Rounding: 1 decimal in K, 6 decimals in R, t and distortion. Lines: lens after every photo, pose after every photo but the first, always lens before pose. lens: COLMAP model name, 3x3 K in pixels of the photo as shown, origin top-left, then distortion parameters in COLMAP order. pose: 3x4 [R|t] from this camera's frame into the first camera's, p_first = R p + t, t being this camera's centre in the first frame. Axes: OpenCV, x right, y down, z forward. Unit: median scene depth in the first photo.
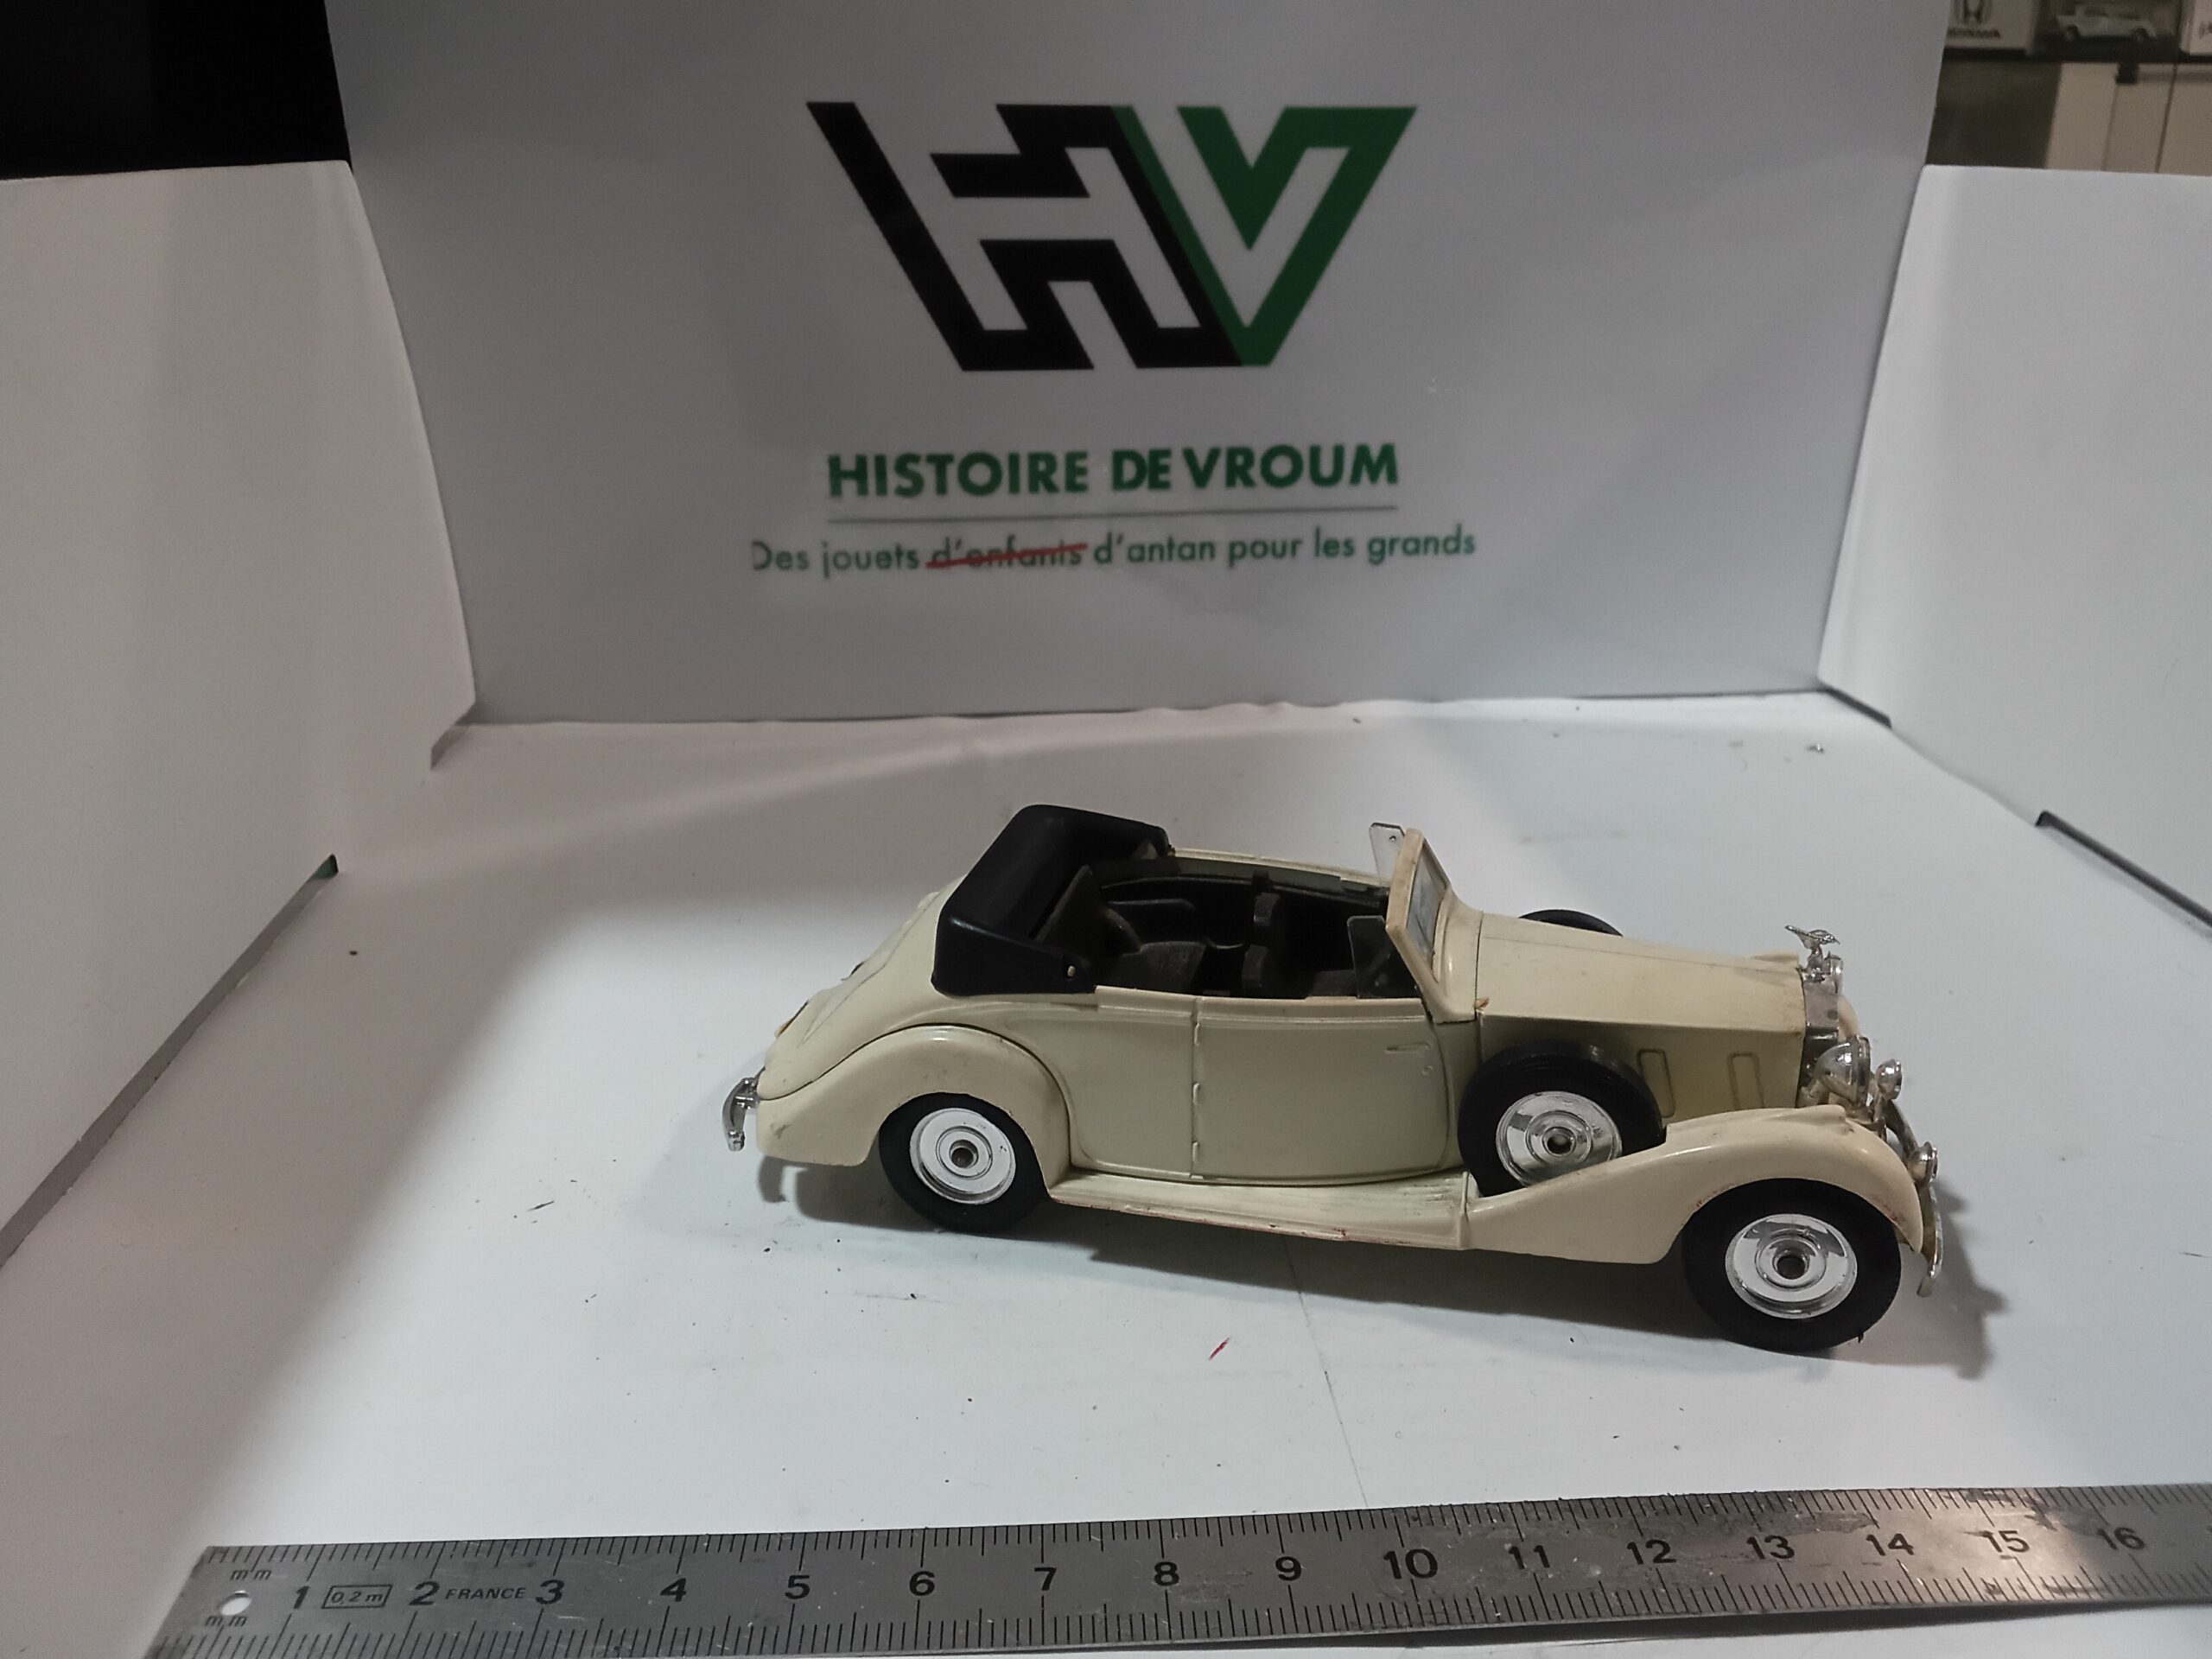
lens RADIAL K [[1743.2, 0, 1086.1], [0, 1743.2, 830.5], [0, 0, 1]] dist [0.055969, -0.109706]
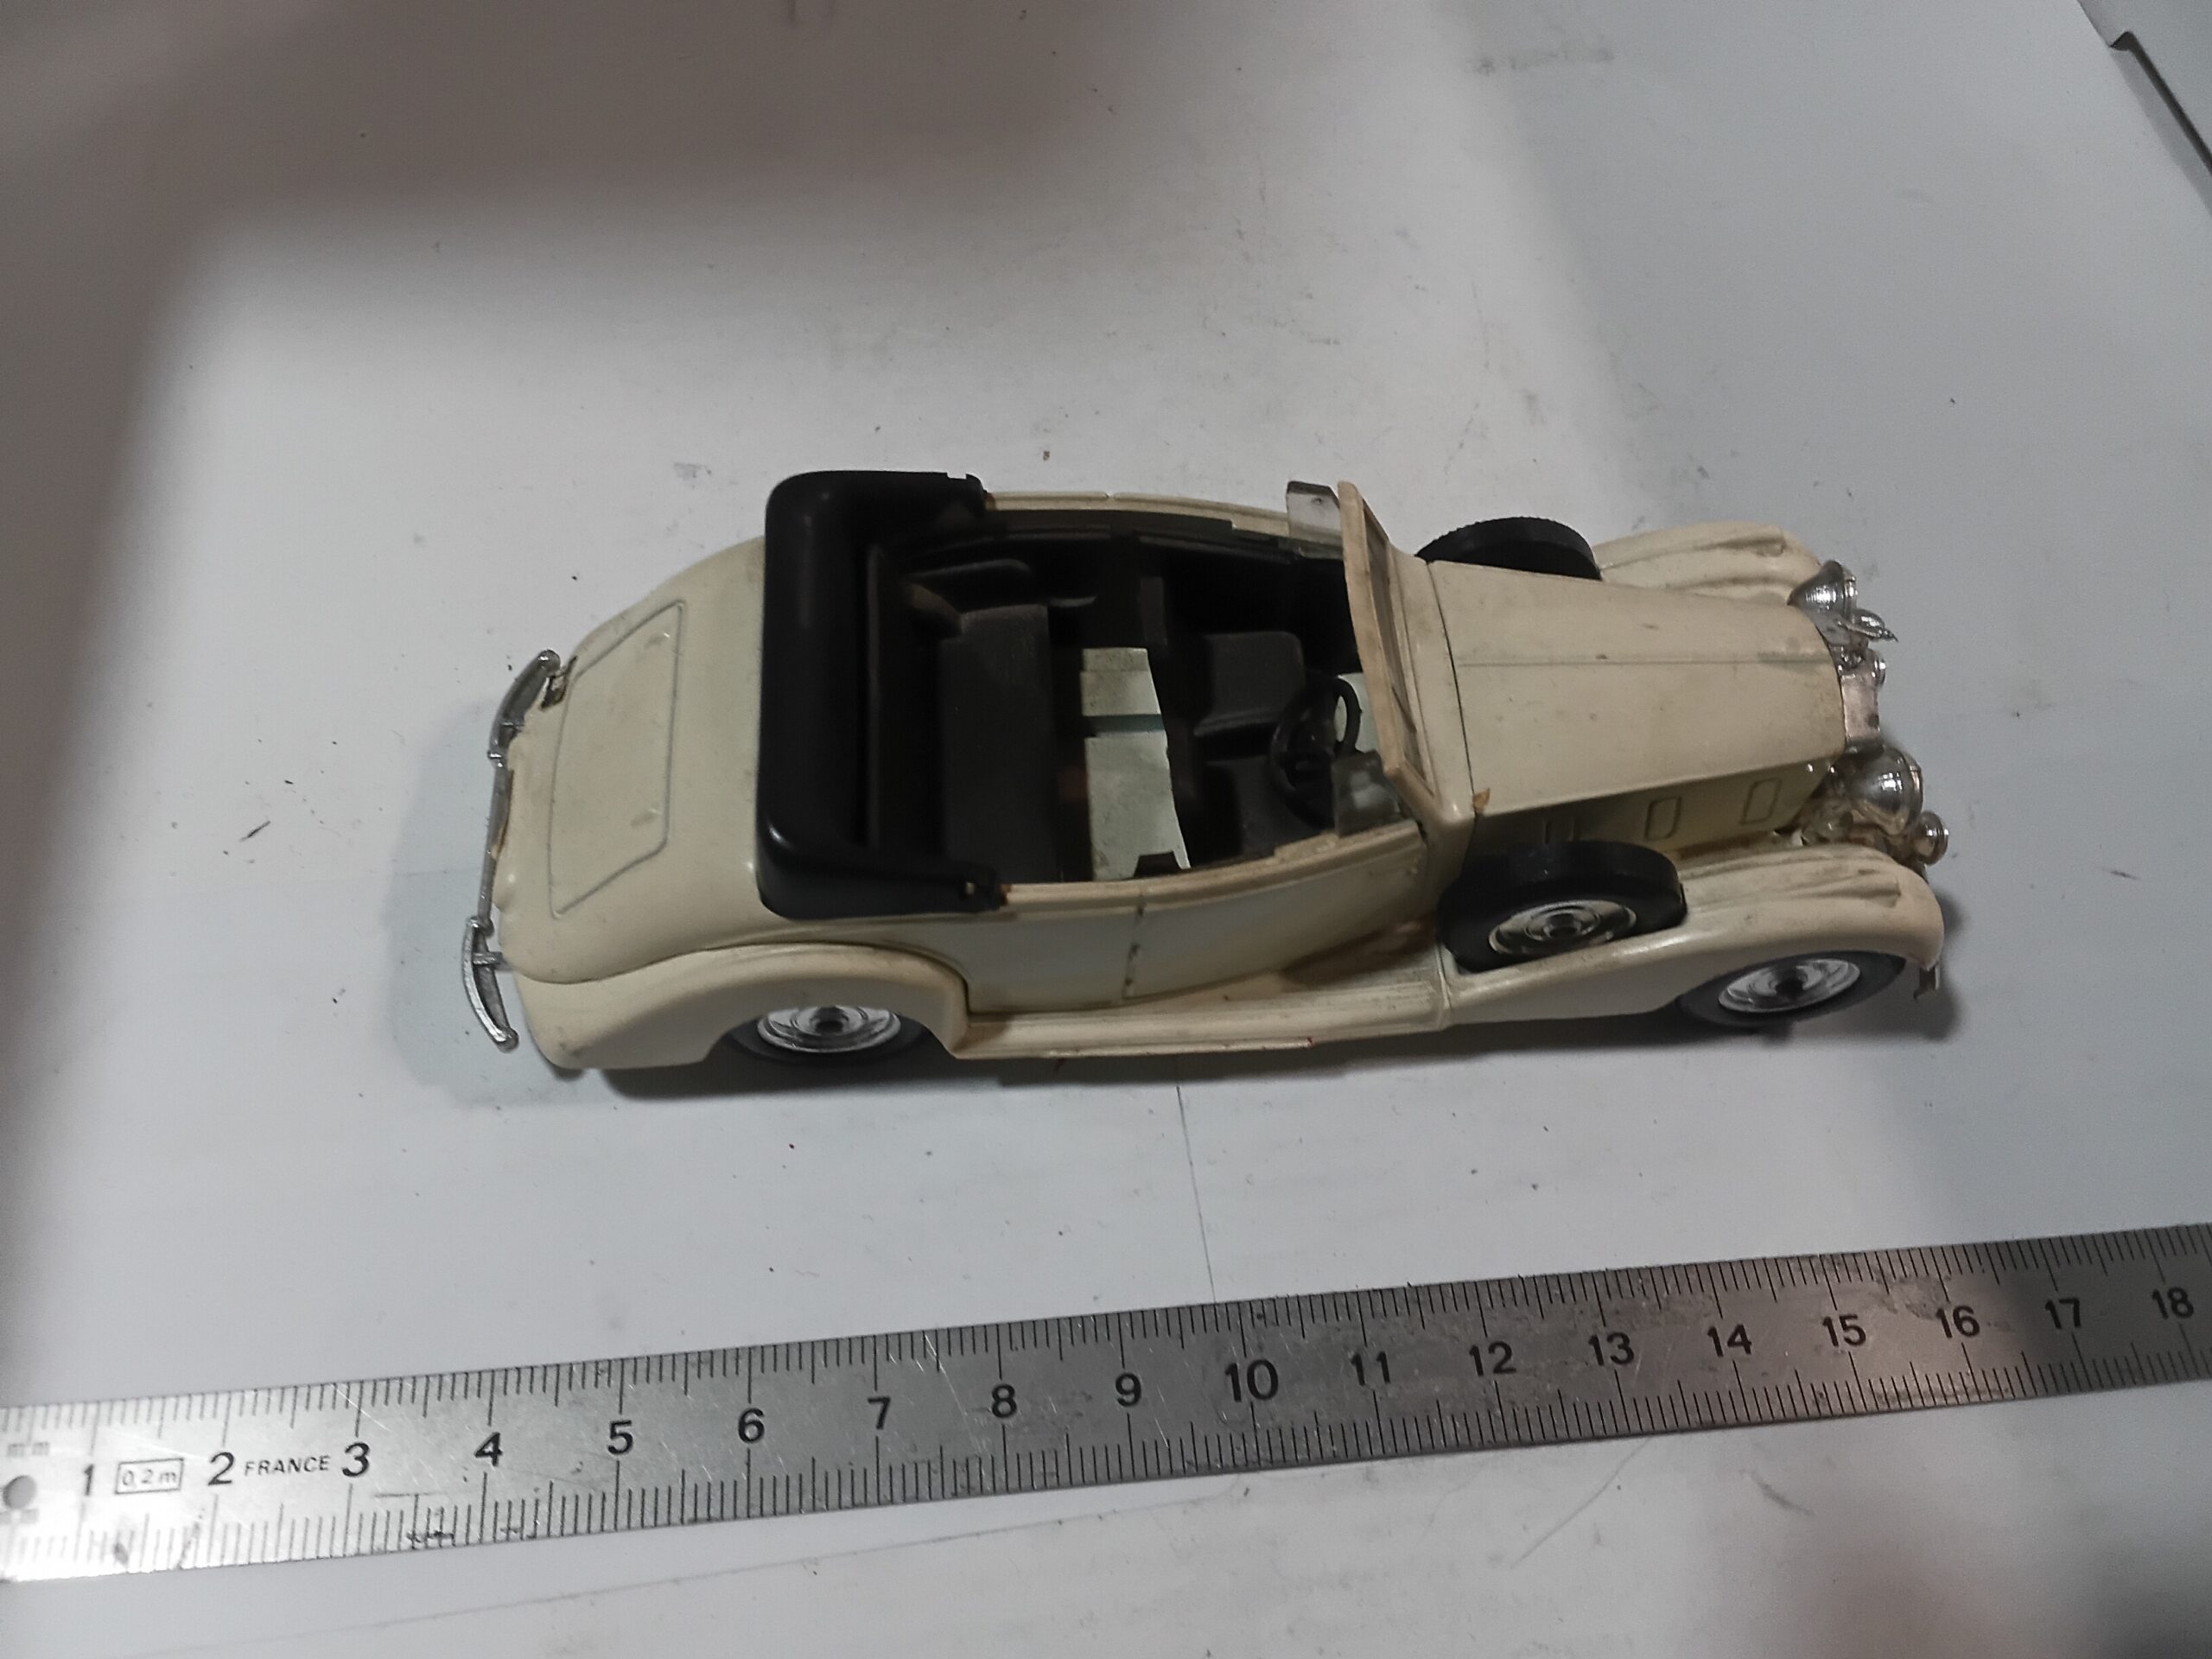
lens RADIAL K [[1743.2, 0, 1100.9], [0, 1743.2, 830.2], [0, 0, 1]] dist [0.055969, -0.109706]
pose [[0.996314, -0.029468, 0.080558, 0.030551], [-0.027895, 0.776790, 0.629142, -0.438340], [-0.081116, -0.629071, 0.773104, 0.441639]]
